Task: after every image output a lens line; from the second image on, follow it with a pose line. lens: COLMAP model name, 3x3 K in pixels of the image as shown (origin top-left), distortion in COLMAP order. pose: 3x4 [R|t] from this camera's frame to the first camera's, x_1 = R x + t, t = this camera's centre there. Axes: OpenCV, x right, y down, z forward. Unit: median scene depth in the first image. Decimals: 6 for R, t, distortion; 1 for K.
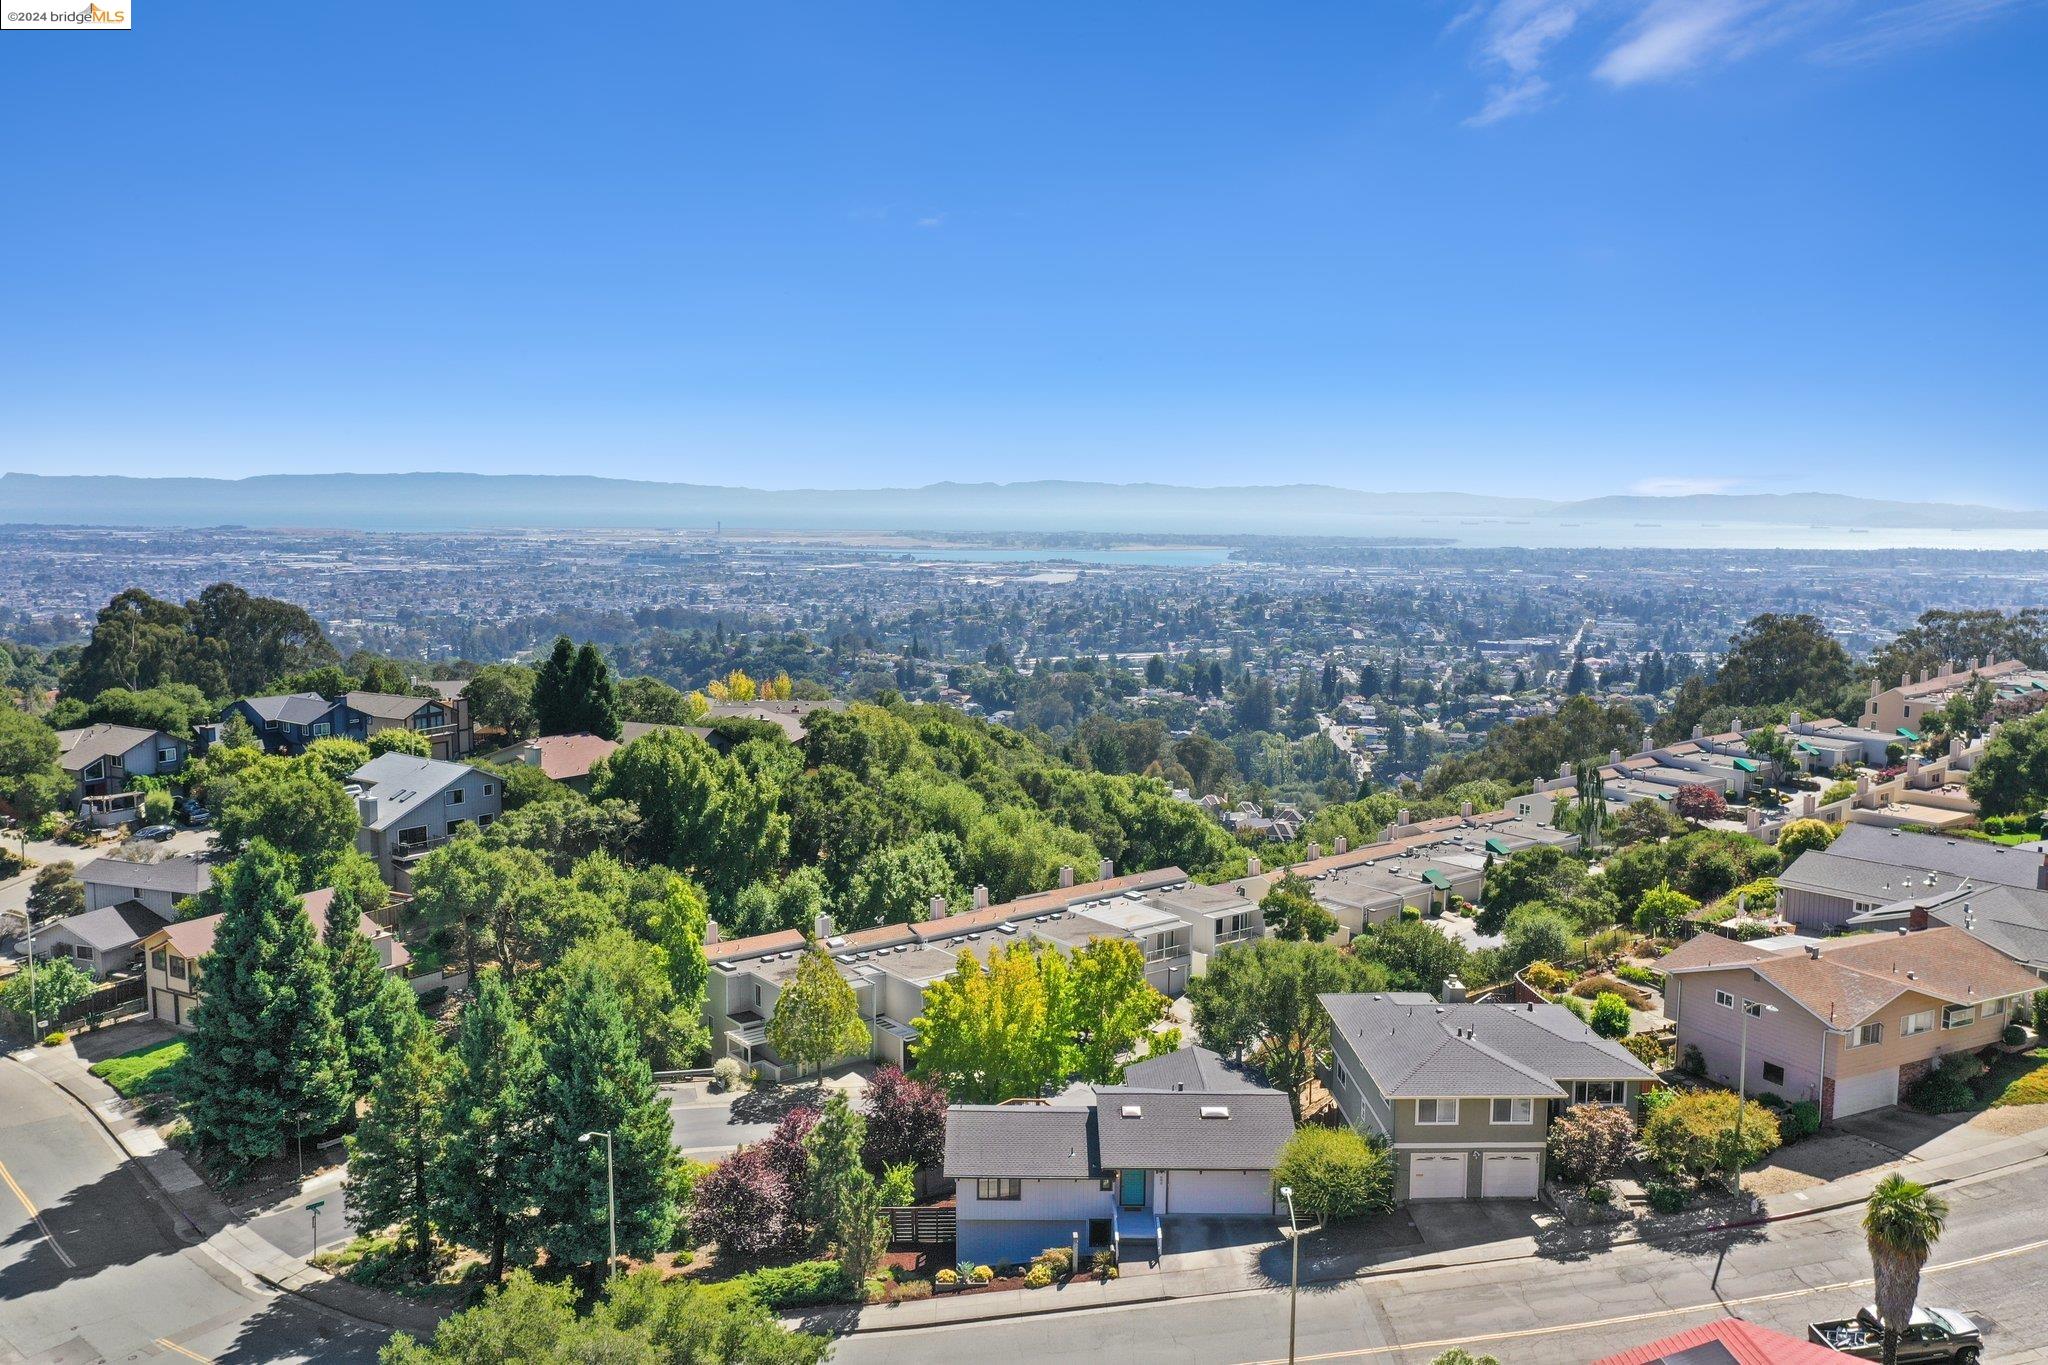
lens RADIAL K [[1637.0, 0, 1035.8], [0, 1637.0, 672.9], [0, 0, 1]] dist [-0.010602, 0.006970]
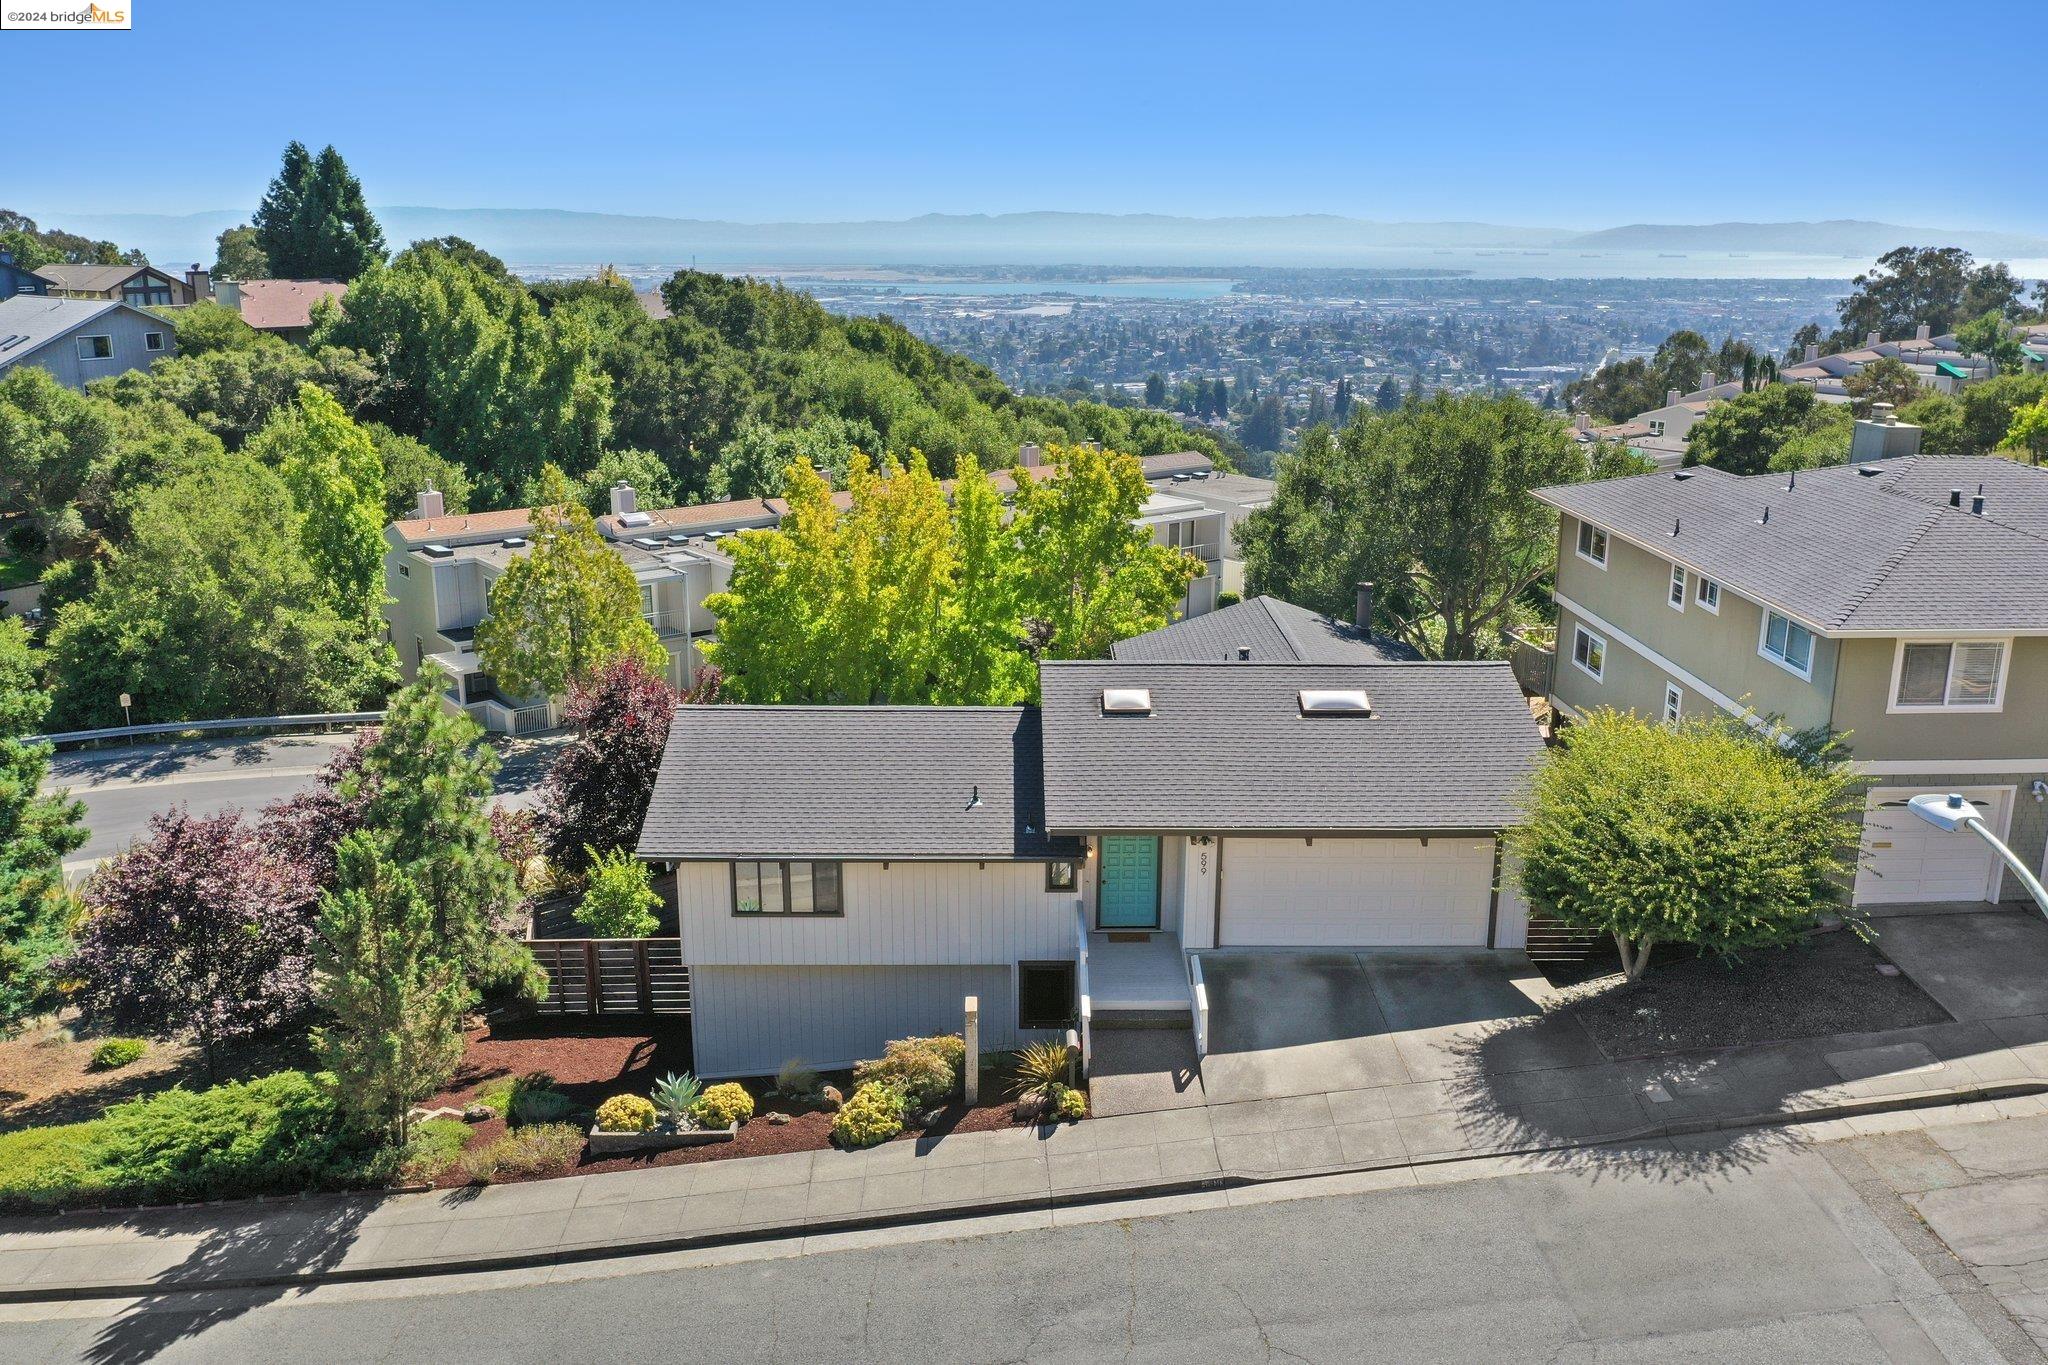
lens RADIAL K [[1656.5, 0, 1034.9], [0, 1656.5, 671.6], [0, 0, 1]] dist [-0.008254, -0.000934]
pose [[0.999979, -0.006258, 0.001401, 0.018859], [0.005983, 0.989023, 0.147640, 0.106068], [-0.002310, -0.147628, 0.989040, 0.317012]]
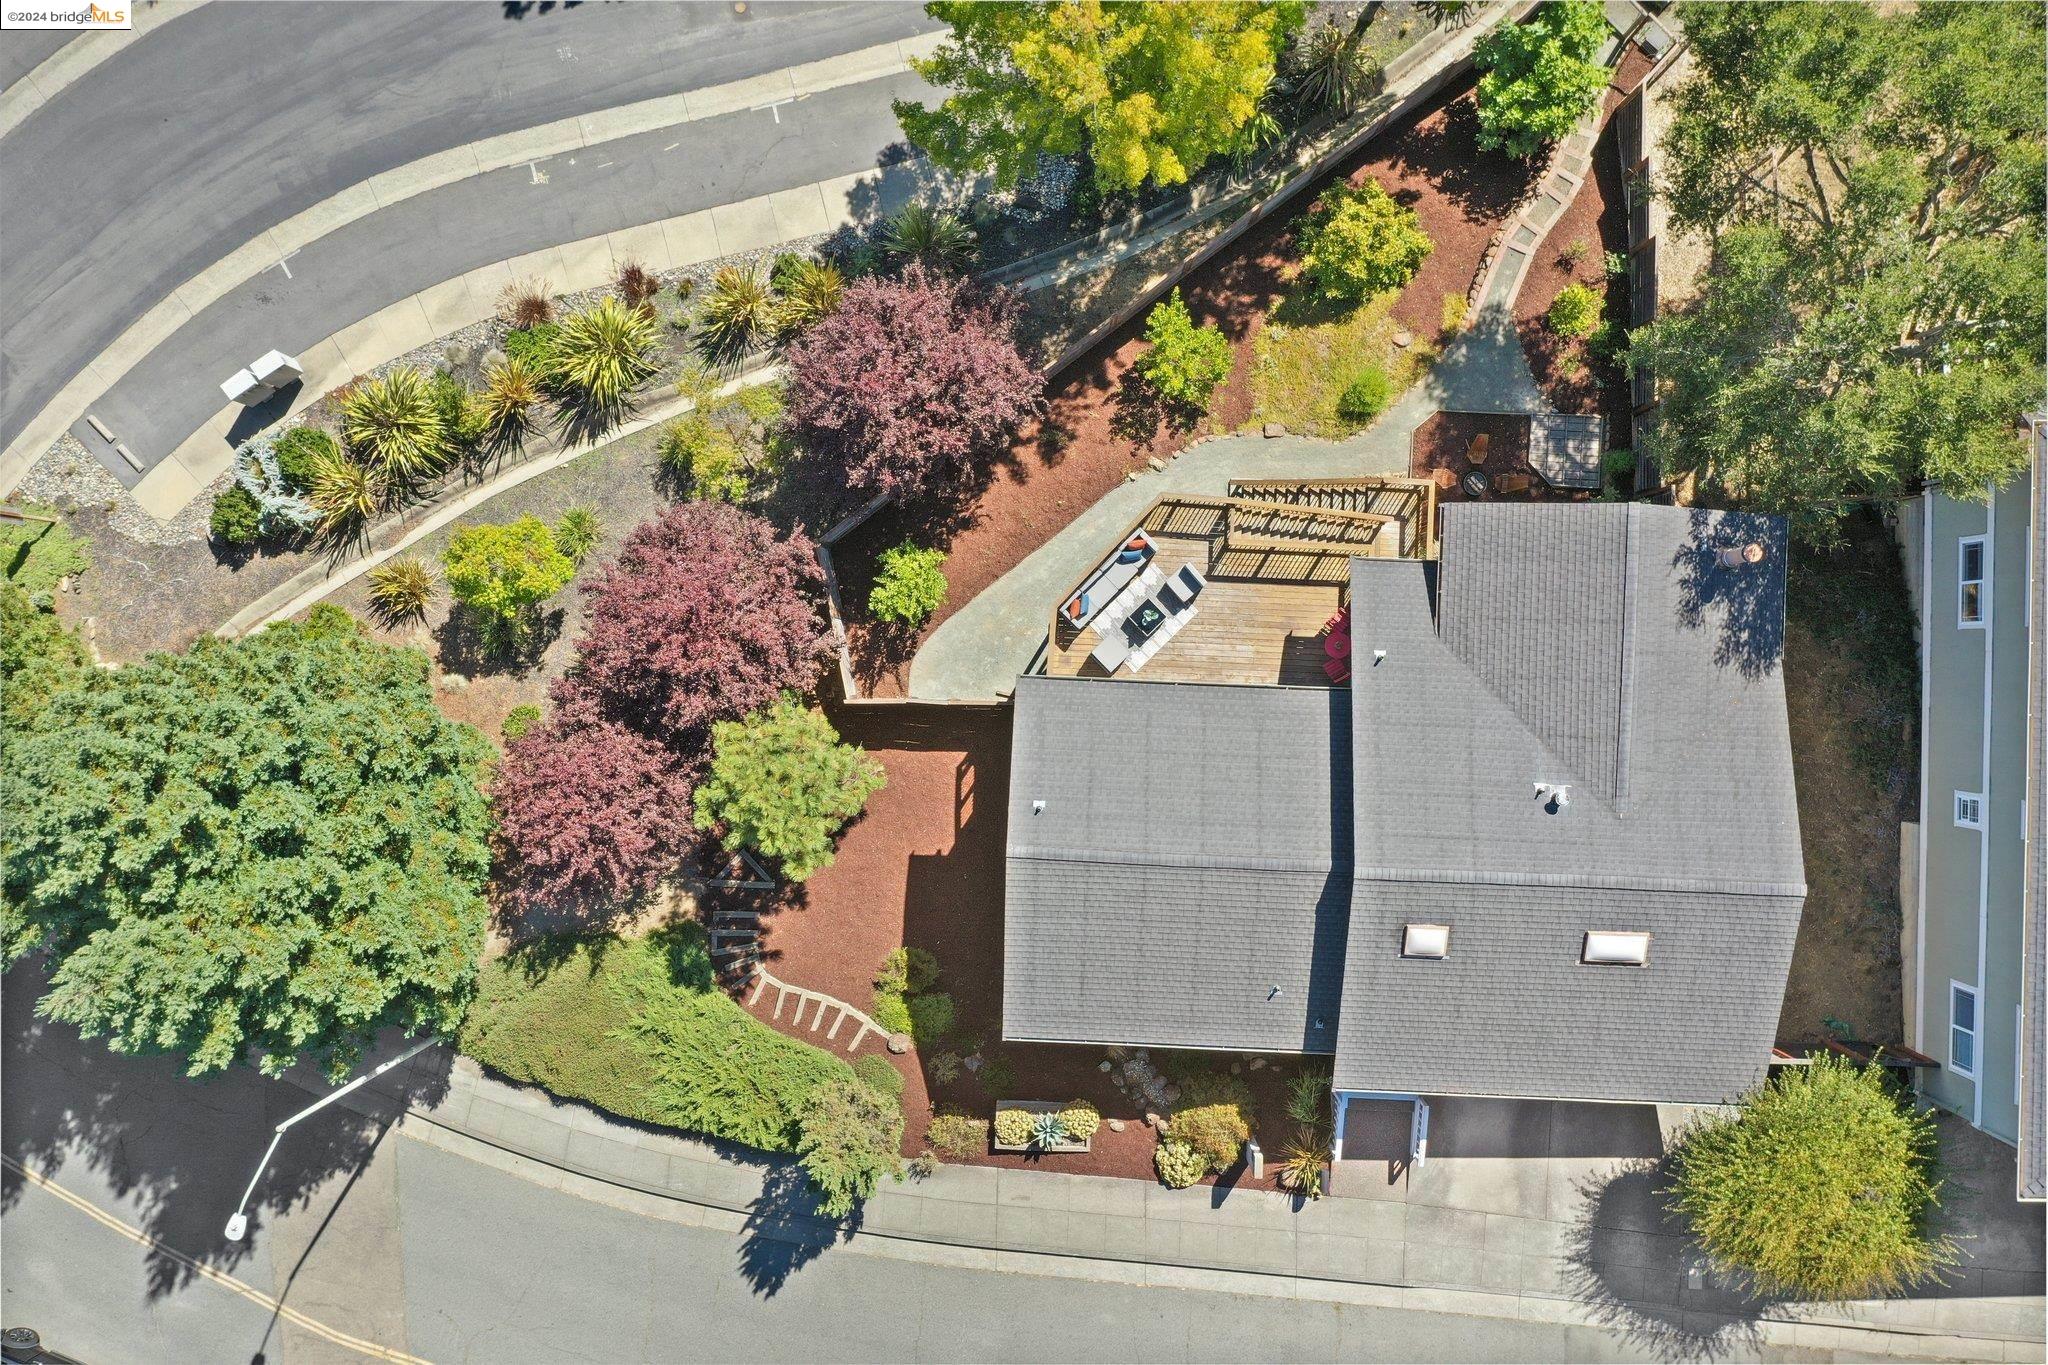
lens RADIAL K [[1637.0, 0, 1035.8], [0, 1637.0, 672.9], [0, 0, 1]] dist [-0.010602, 0.006970]
pose [[0.998662, 0.047518, -0.020421, -0.021248], [0.015445, 0.102823, 0.994580, -0.093948], [0.049361, -0.993564, 0.101952, 0.539162]]
